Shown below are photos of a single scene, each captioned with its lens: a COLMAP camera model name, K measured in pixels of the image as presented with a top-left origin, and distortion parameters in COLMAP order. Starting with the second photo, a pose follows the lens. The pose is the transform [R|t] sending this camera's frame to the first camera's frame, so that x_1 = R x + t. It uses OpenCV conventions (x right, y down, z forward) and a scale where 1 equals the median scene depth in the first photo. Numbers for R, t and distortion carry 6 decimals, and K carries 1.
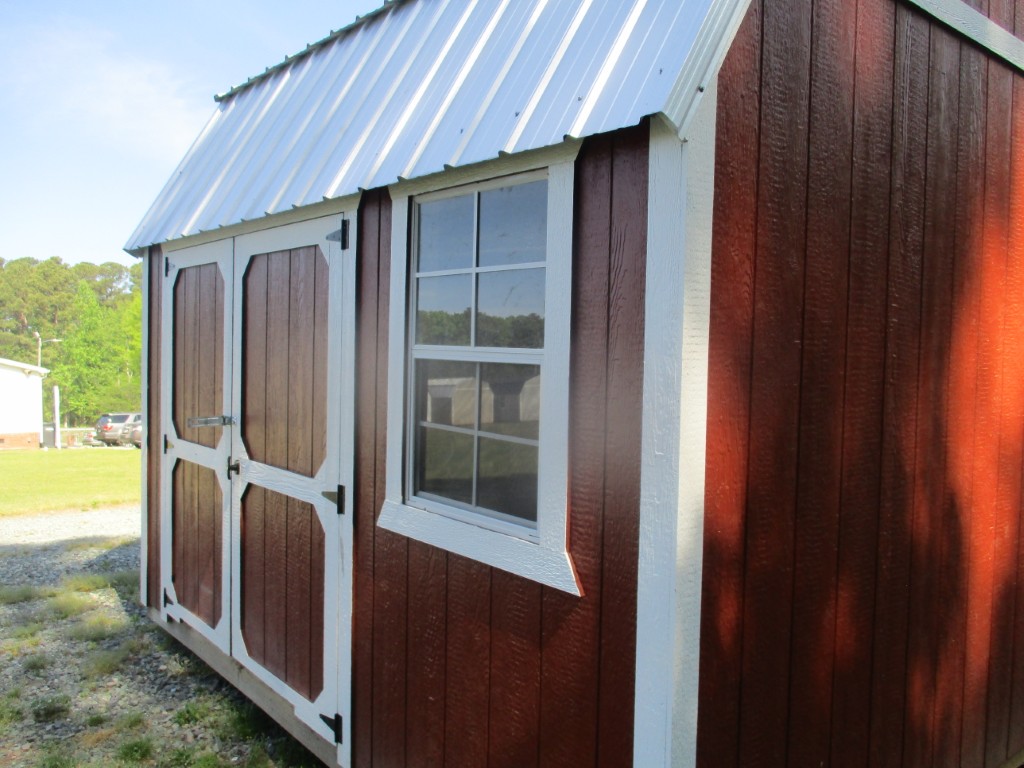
lens RADIAL K [[859.4, 0, 519.1], [0, 859.4, 369.1], [0, 0, 1]] dist [-0.027703, 0.019622]
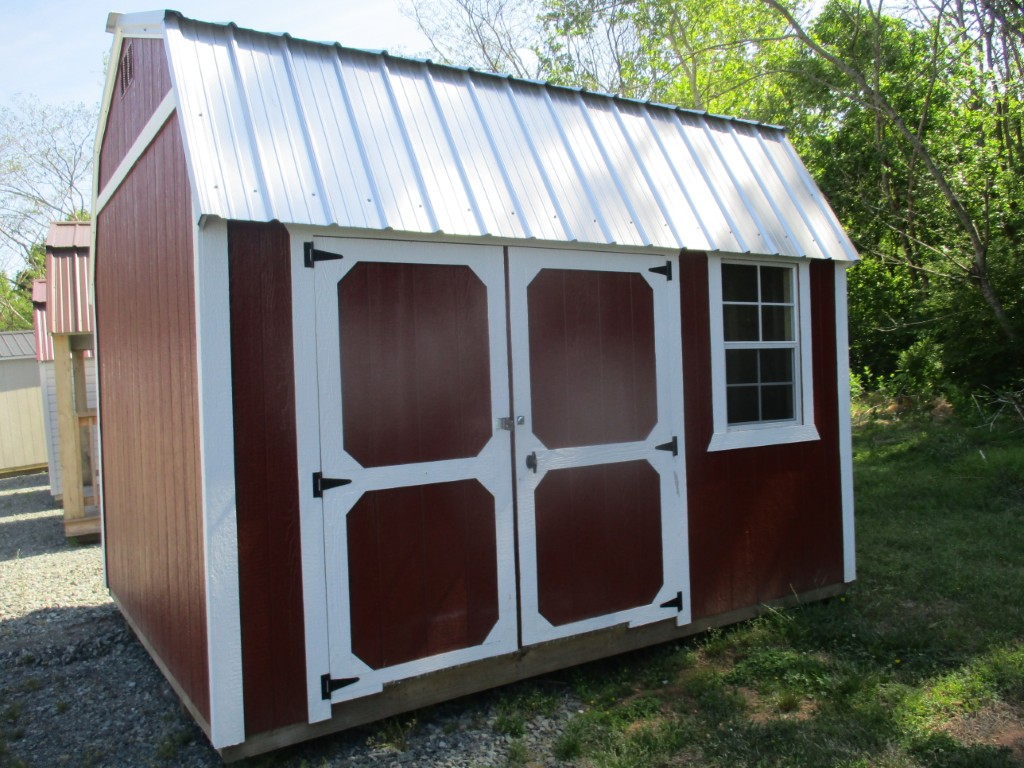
lens RADIAL K [[859.4, 0, 519.1], [0, 859.4, 369.1], [0, 0, 1]] dist [-0.027703, 0.019622]
pose [[0.113544, -0.017683, 0.993376, -1.811694], [0.069430, 0.997538, 0.009821, -0.016819], [-0.991104, 0.067855, 0.114492, 1.140419]]
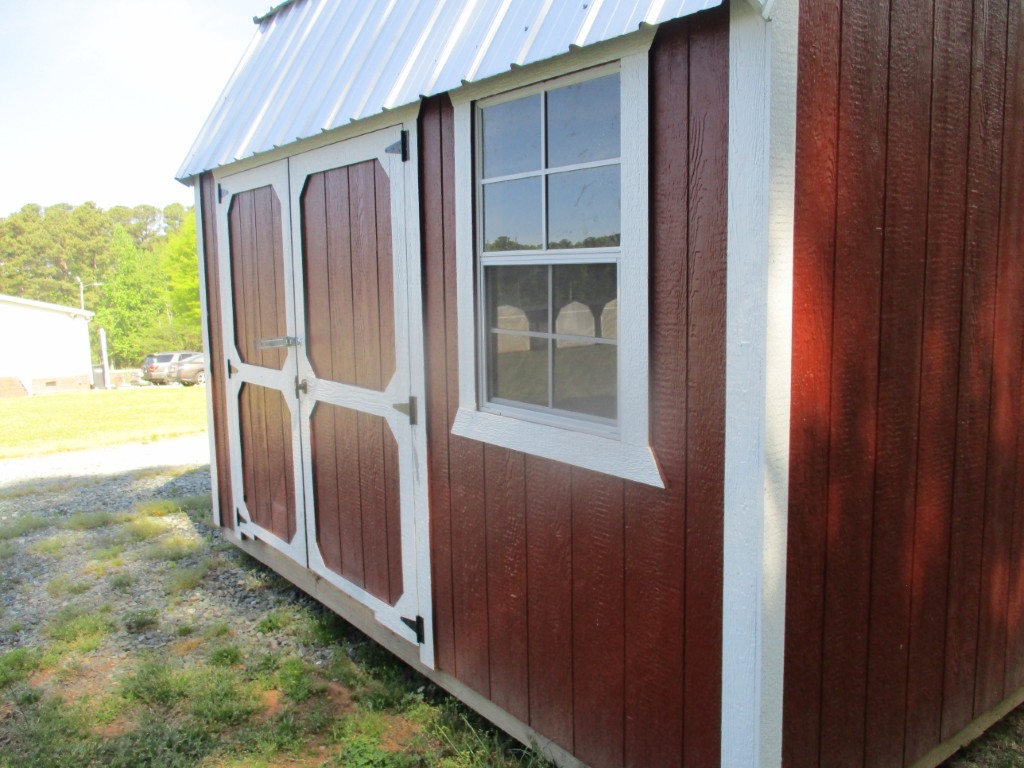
lens RADIAL K [[859.4, 0, 519.1], [0, 859.4, 369.1], [0, 0, 1]] dist [-0.027703, 0.019622]
pose [[0.998545, -0.032422, -0.043081, -0.038069], [0.035926, 0.995883, 0.083220, 0.023747], [0.040205, -0.084647, 0.995600, -0.007132]]
